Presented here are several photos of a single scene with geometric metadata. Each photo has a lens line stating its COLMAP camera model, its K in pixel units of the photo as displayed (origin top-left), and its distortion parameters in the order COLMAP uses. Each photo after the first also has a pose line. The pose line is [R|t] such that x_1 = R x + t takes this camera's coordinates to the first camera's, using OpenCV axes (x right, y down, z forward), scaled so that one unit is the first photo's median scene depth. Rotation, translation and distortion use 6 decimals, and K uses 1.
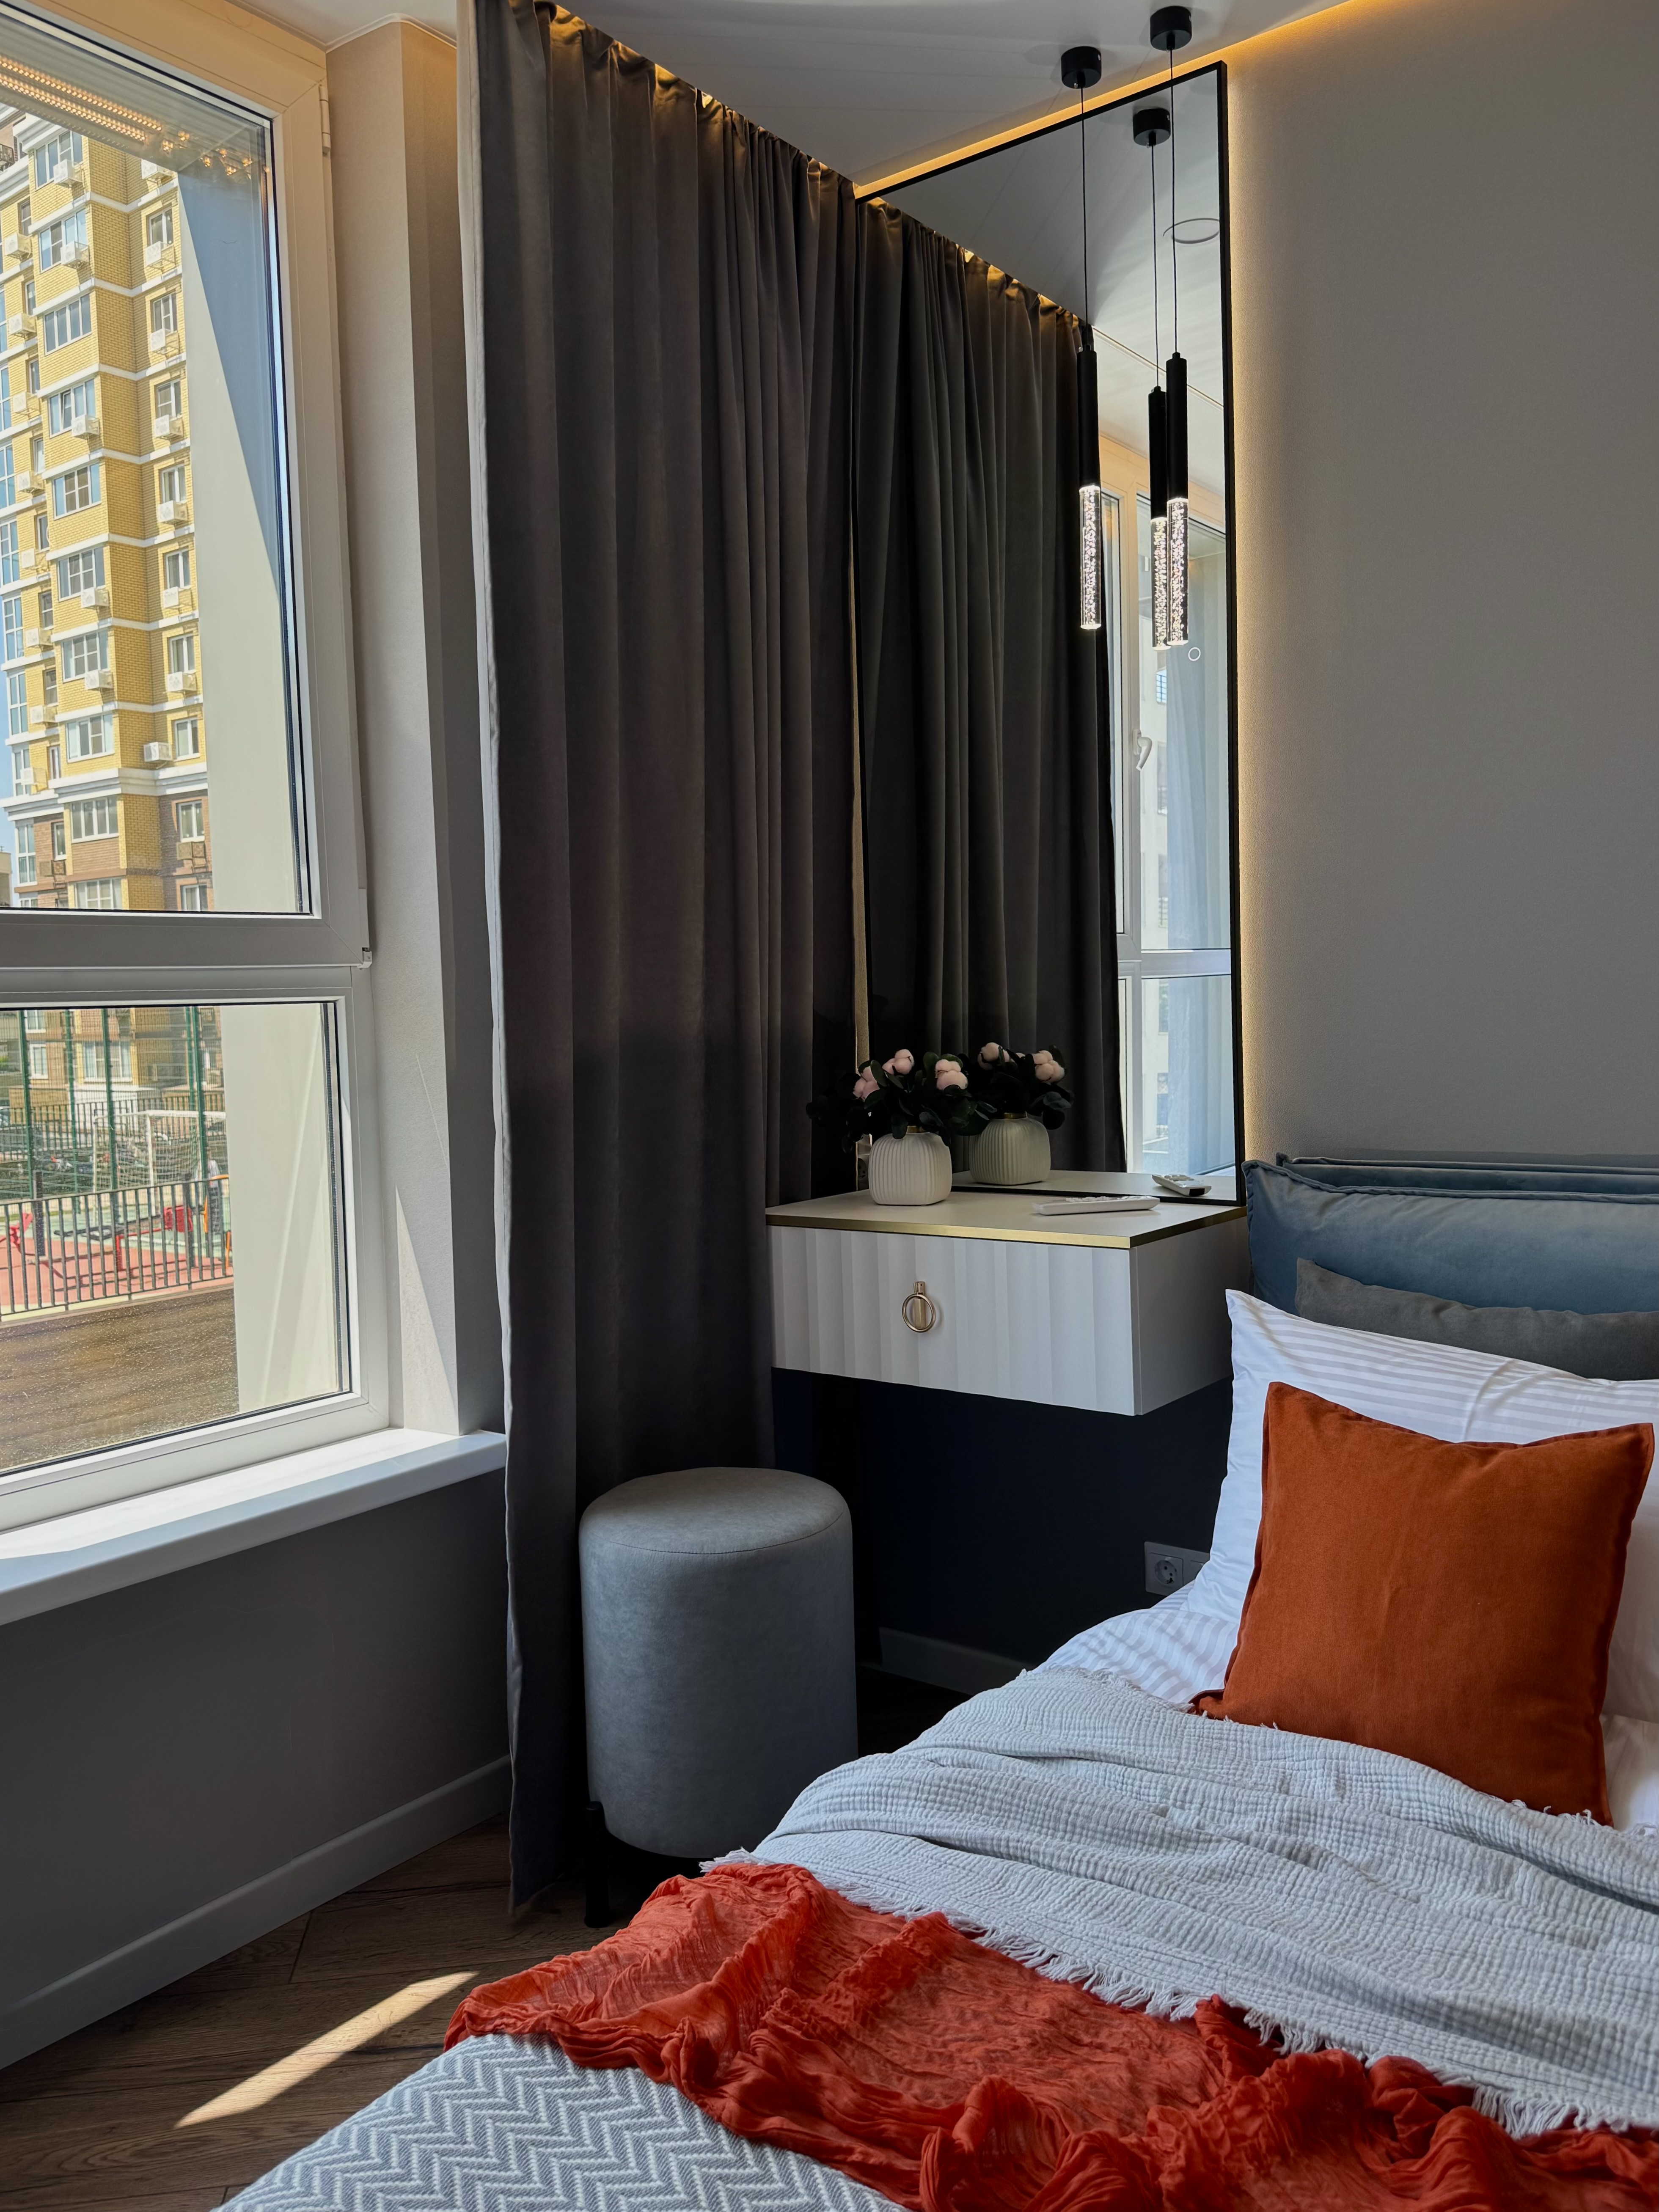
lens RADIAL K [[1818.0, 0, 824.6], [0, 1818.0, 1194.3], [0, 0, 1]] dist [0.106218, -0.155538]
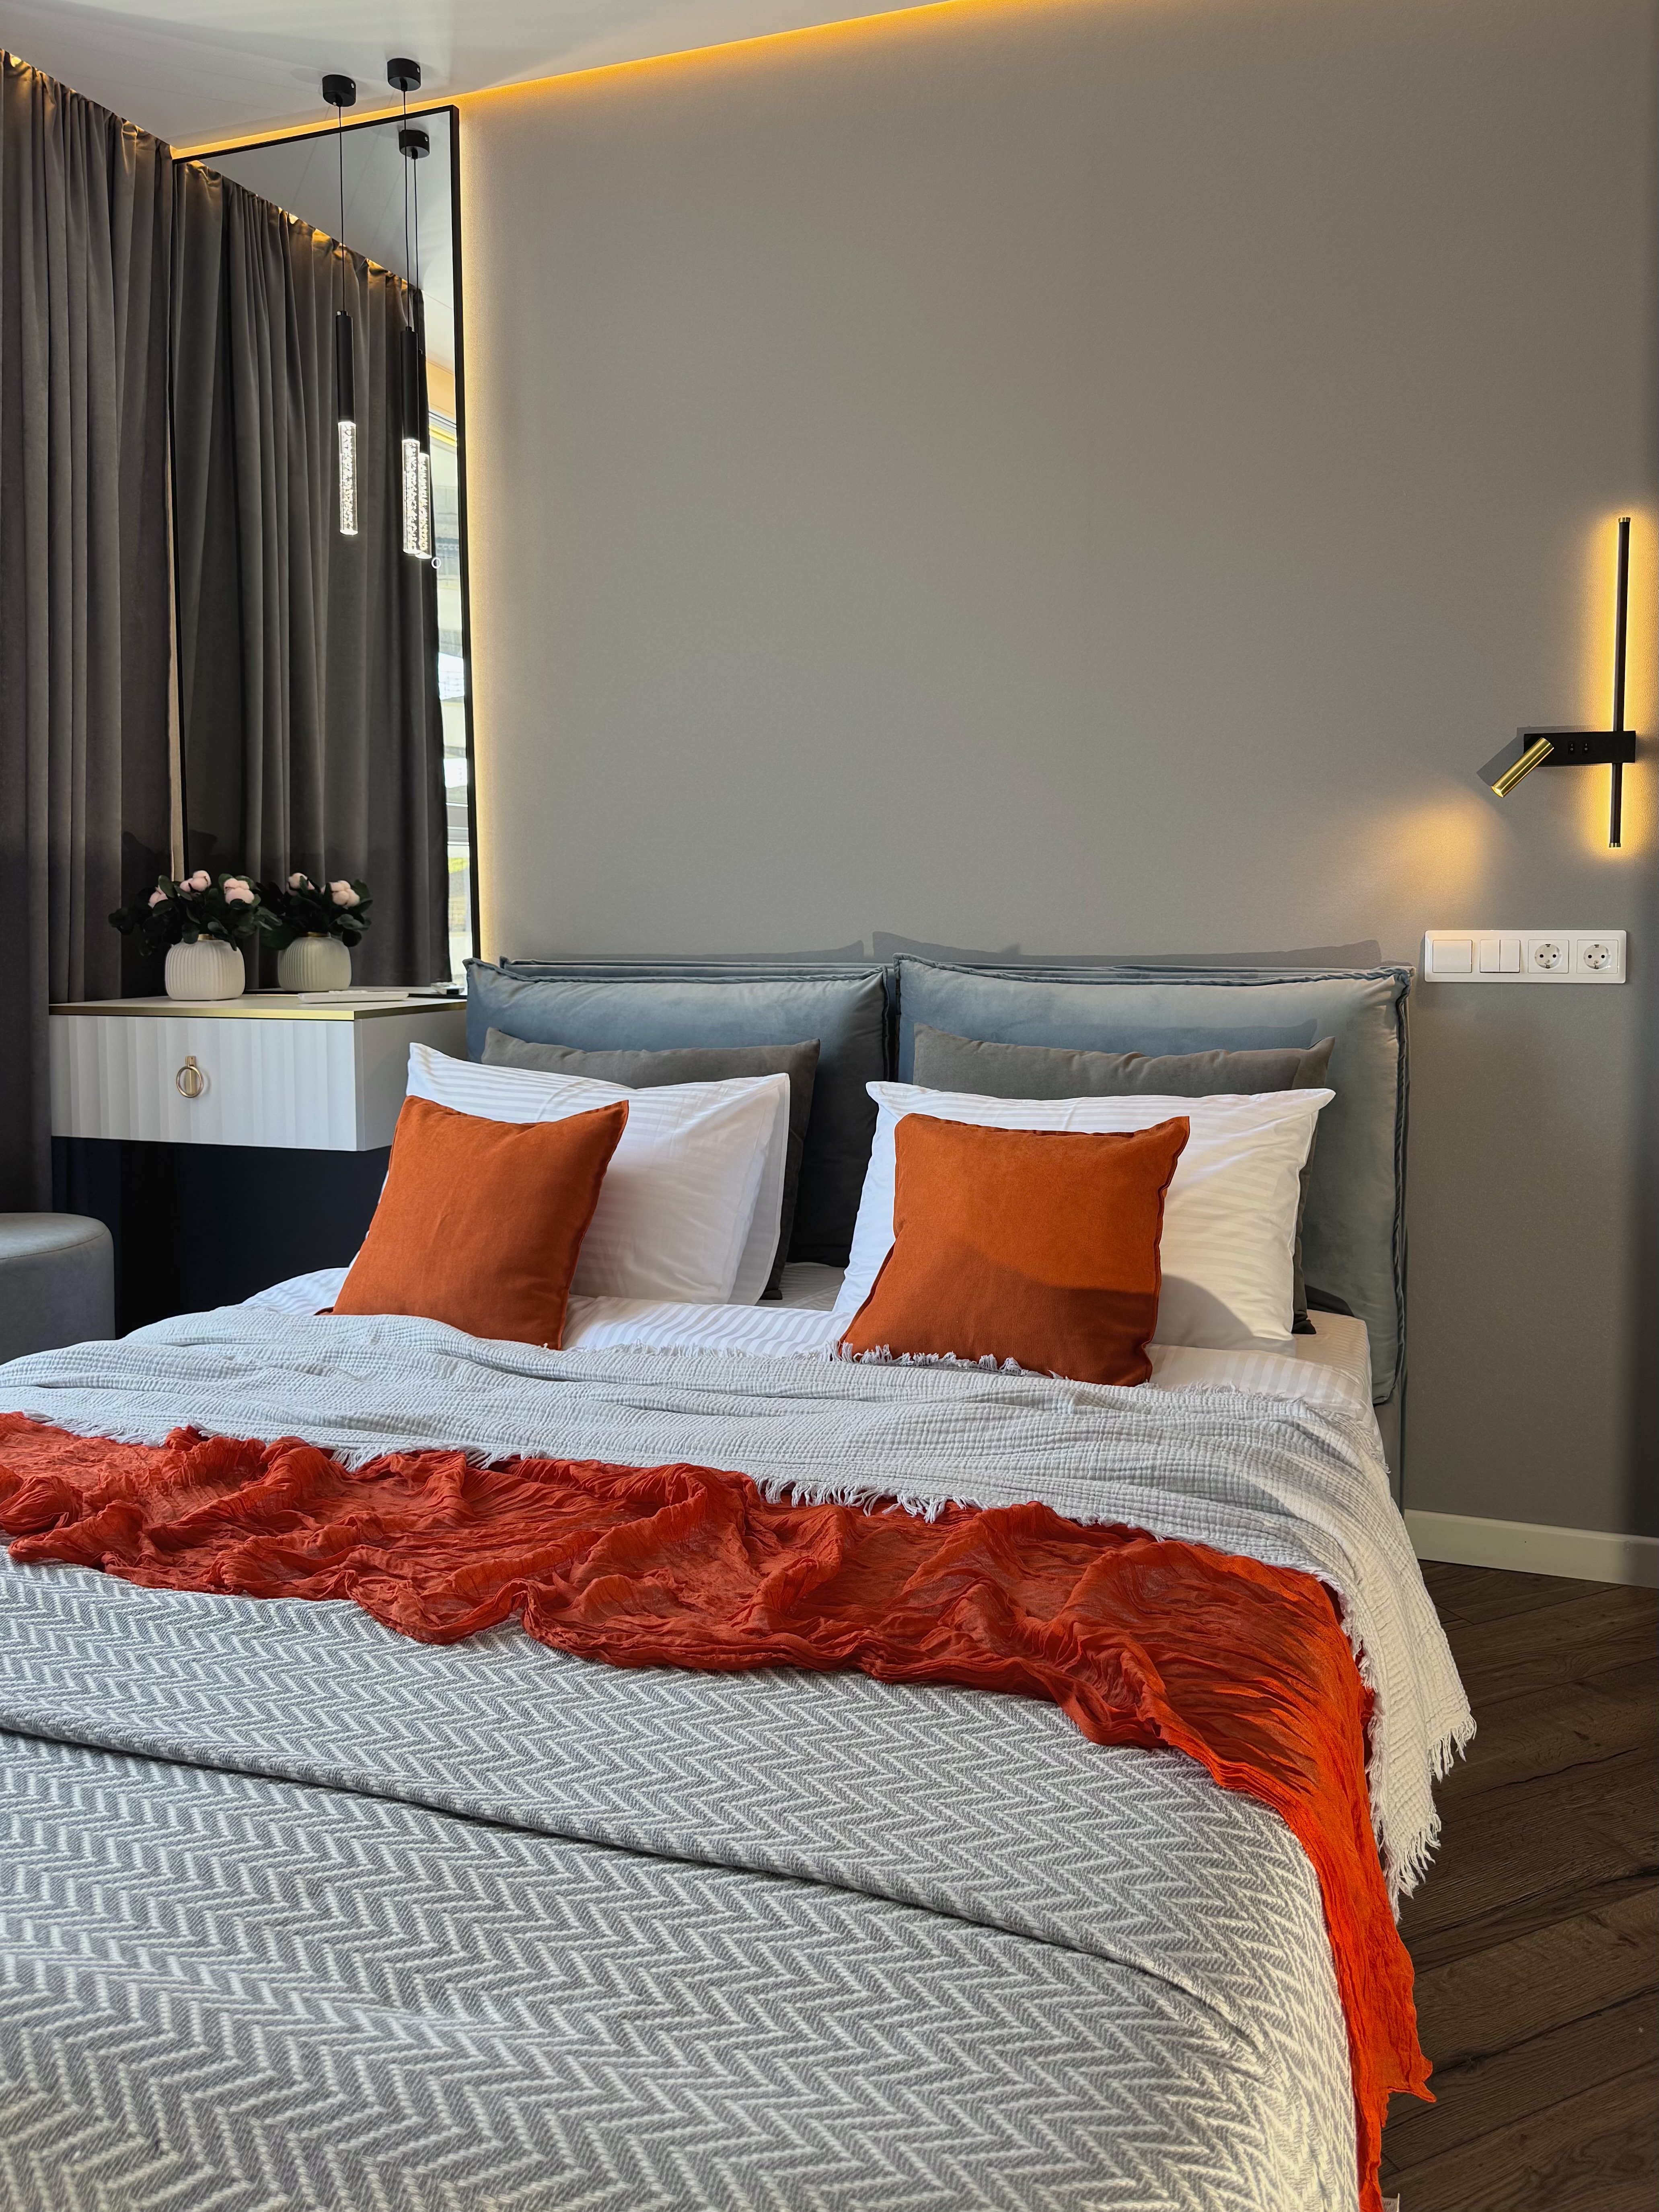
lens RADIAL K [[1666.0, 0, 827.4], [0, 1666.0, 1020.6], [0, 0, 1]] dist [0.036092, -0.037117]
pose [[0.949769, 0.002653, 0.312941, 0.091542], [0.005552, 0.999664, -0.025327, 0.048090], [-0.312903, 0.025792, 0.949435, -0.157041]]
